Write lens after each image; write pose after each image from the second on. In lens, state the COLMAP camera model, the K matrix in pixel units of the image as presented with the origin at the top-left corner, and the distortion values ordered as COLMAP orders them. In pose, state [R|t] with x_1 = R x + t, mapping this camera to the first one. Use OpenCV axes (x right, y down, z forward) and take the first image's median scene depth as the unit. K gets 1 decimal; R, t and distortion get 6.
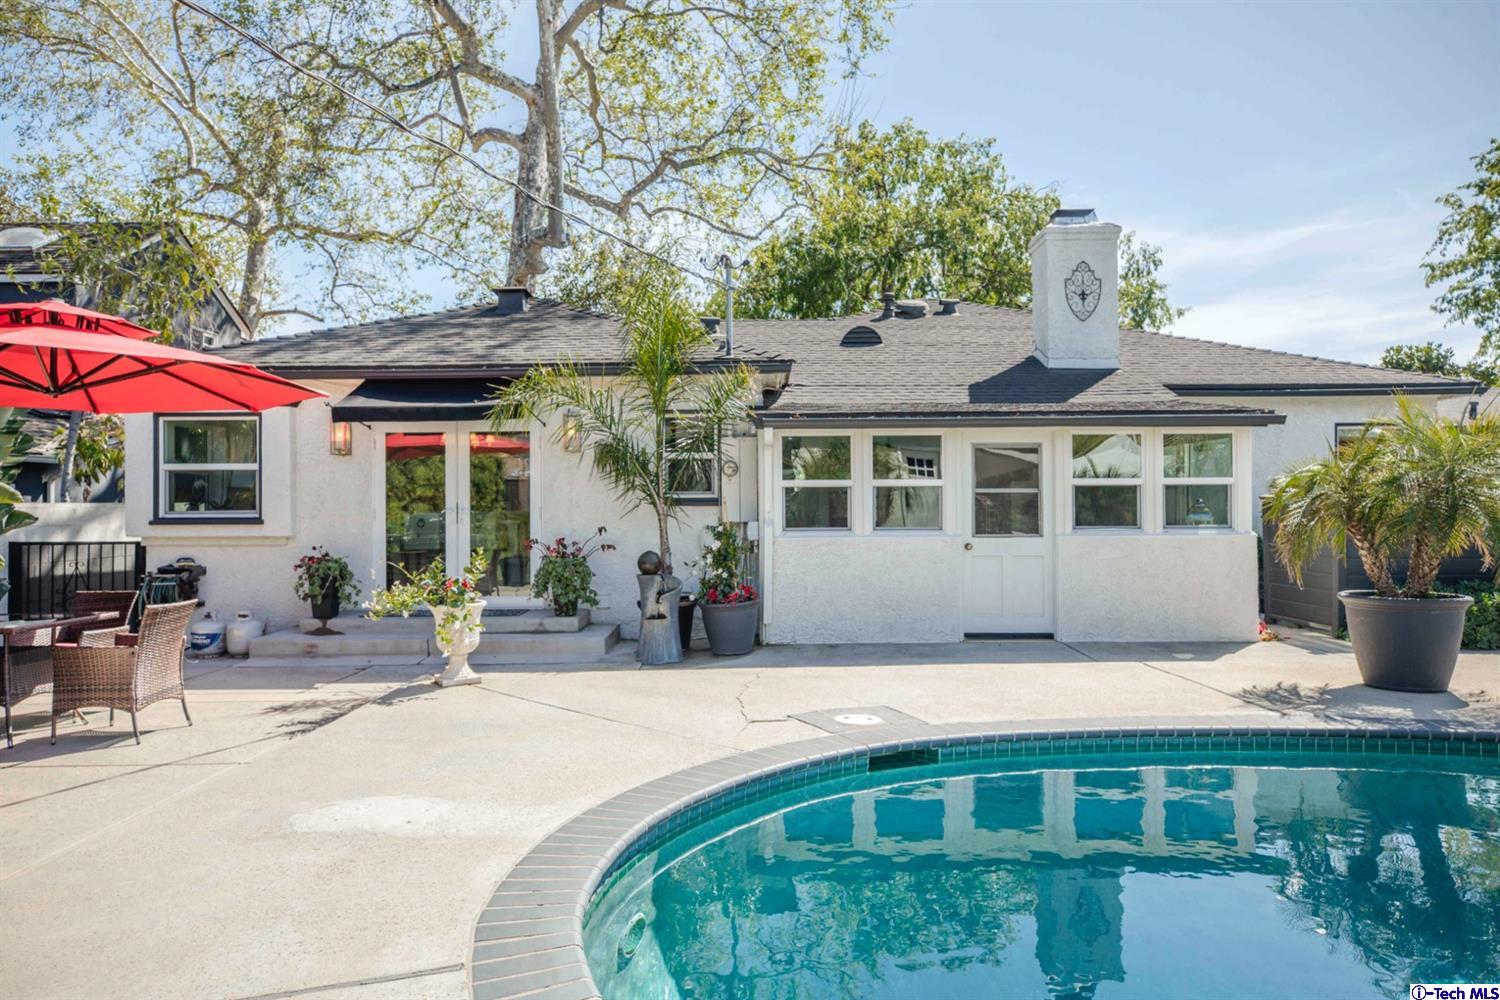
lens RADIAL K [[967.5, 0, 746.0], [0, 967.5, 495.1], [0, 0, 1]] dist [-0.007038, 0.000433]
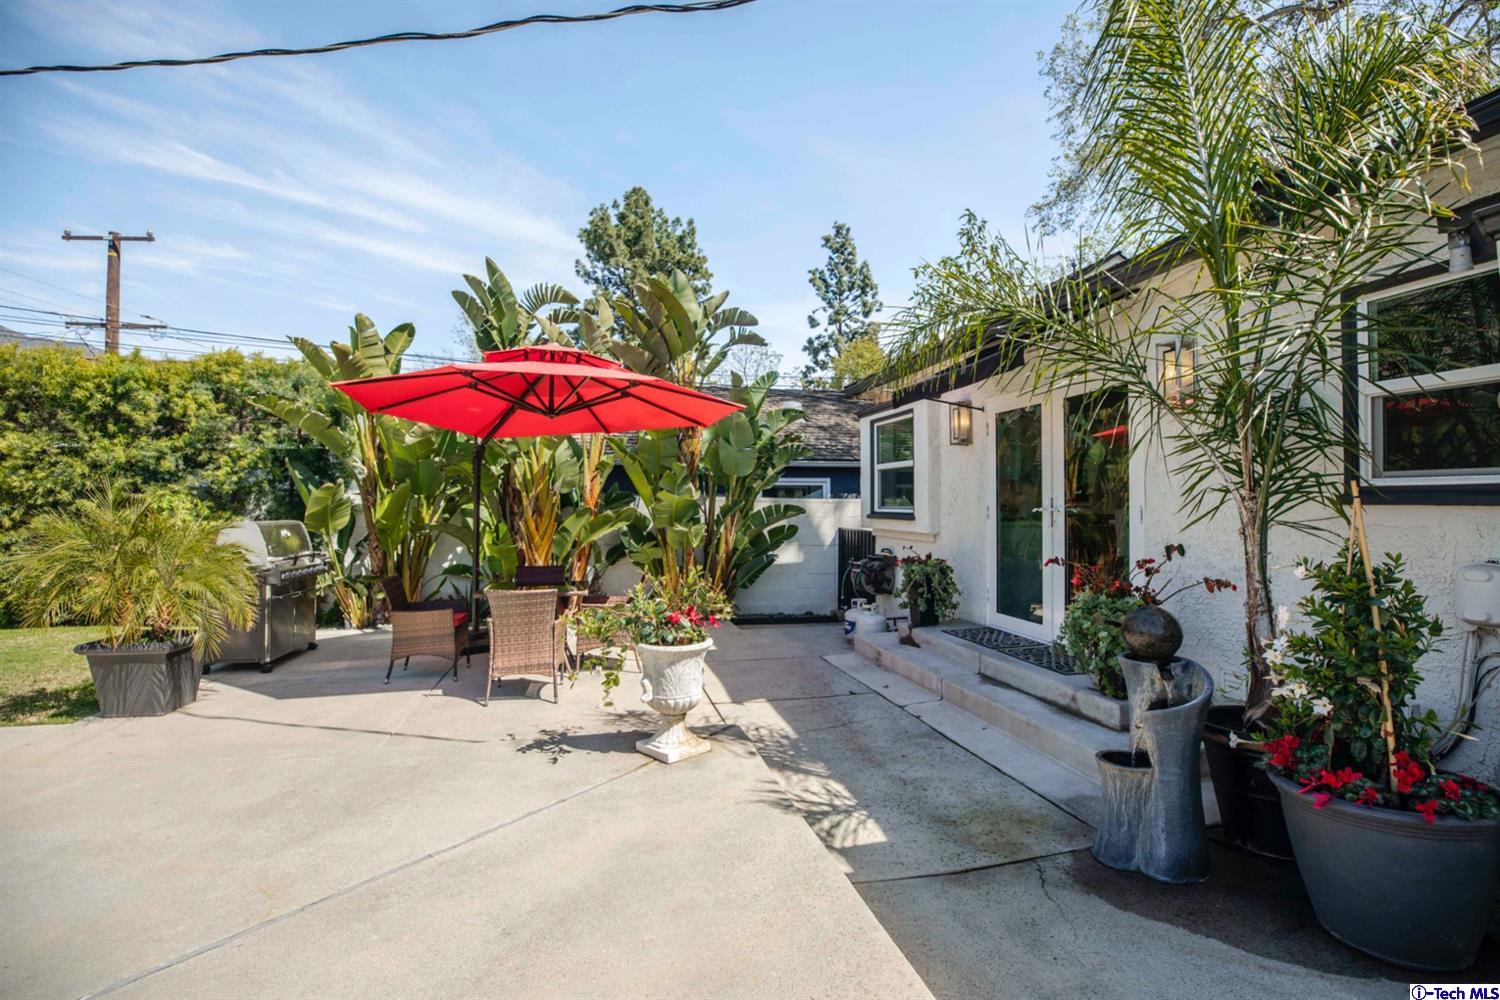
lens RADIAL K [[696.9, 0, 728.8], [0, 696.9, 496.3], [0, 0, 1]] dist [-0.018588, 0.001902]
pose [[0.221284, -0.003823, -0.975202, 0.151588], [0.010686, 0.999942, -0.001496, 0.004941], [0.975151, -0.010090, 0.221312, 0.653450]]
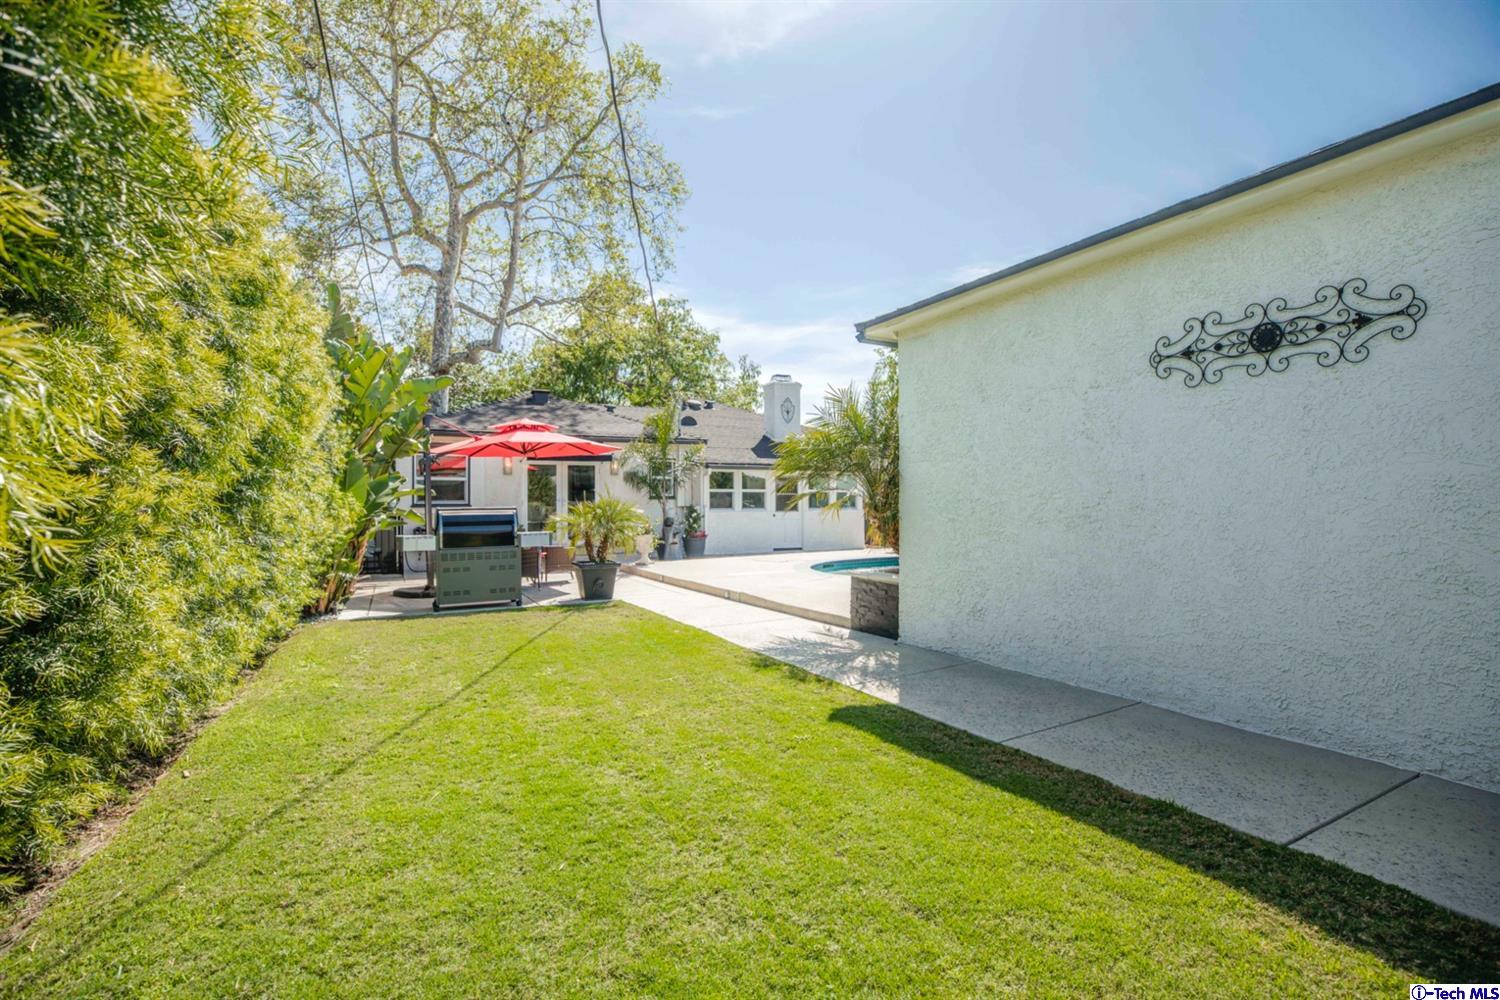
lens RADIAL K [[696.9, 0, 747.0], [0, 696.9, 504.0], [0, 0, 1]] dist [-0.018588, 0.001902]
pose [[0.885086, 0.000749, 0.465427, -0.661427], [-0.008072, 0.999873, 0.013741, -0.002399], [-0.465358, -0.015919, 0.884979, -0.586251]]
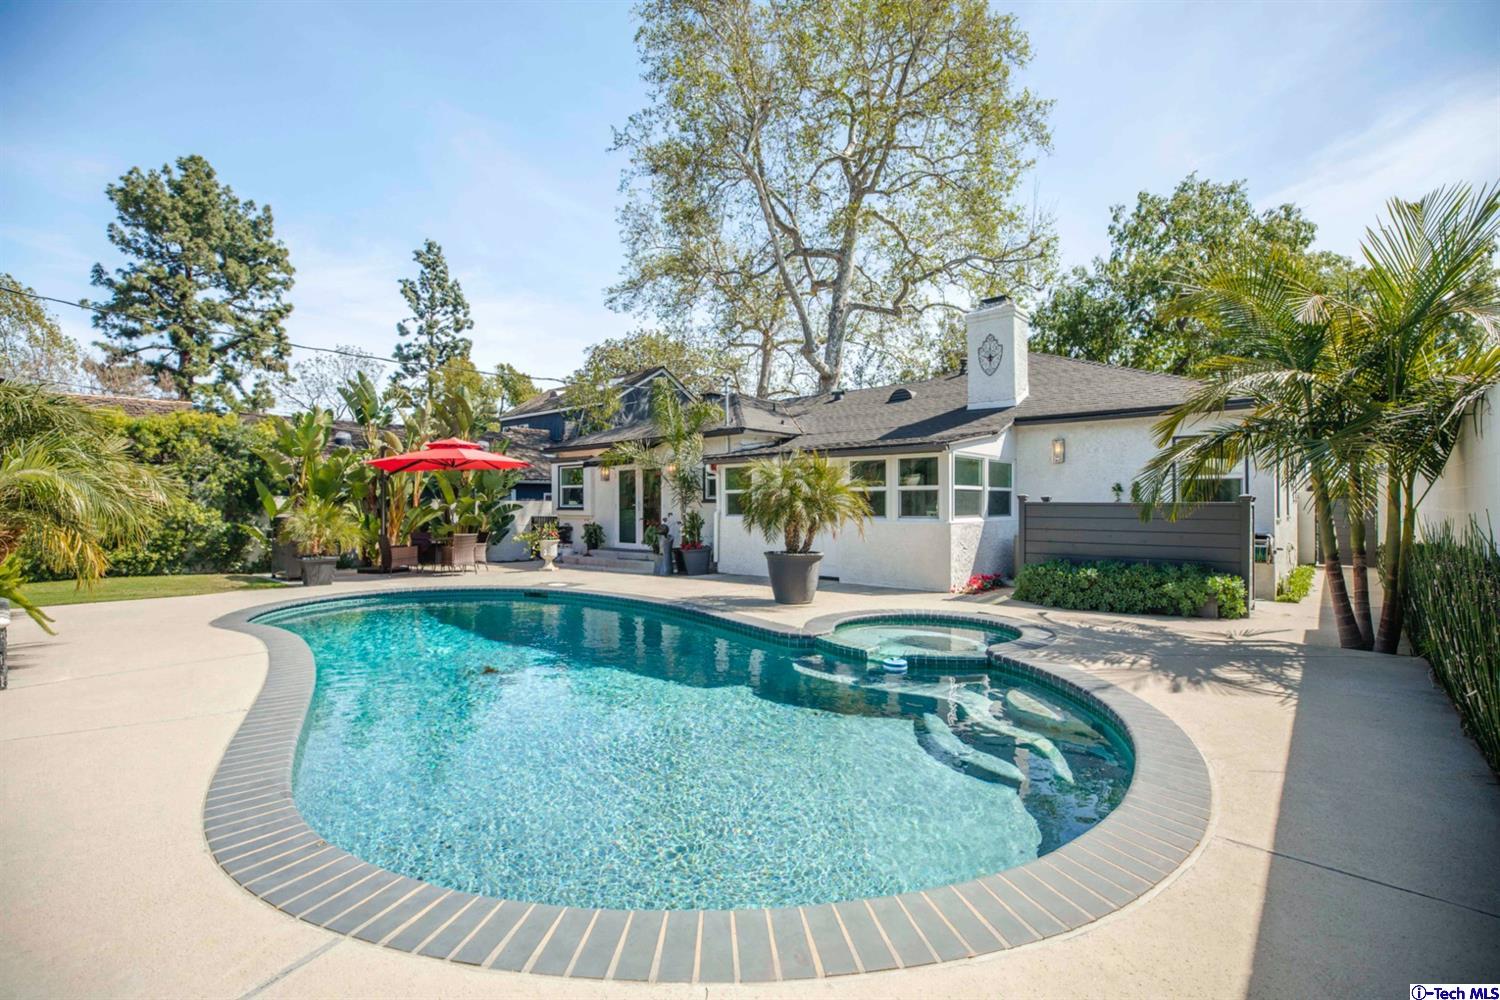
lens RADIAL K [[696.9, 0, 747.6], [0, 696.9, 502.2], [0, 0, 1]] dist [-0.018588, 0.001902]
pose [[0.754823, 0.001675, -0.655926, 0.926627], [0.006476, 0.999929, 0.010005, -0.003698], [0.655896, -0.011800, 0.754759, -0.030785]]
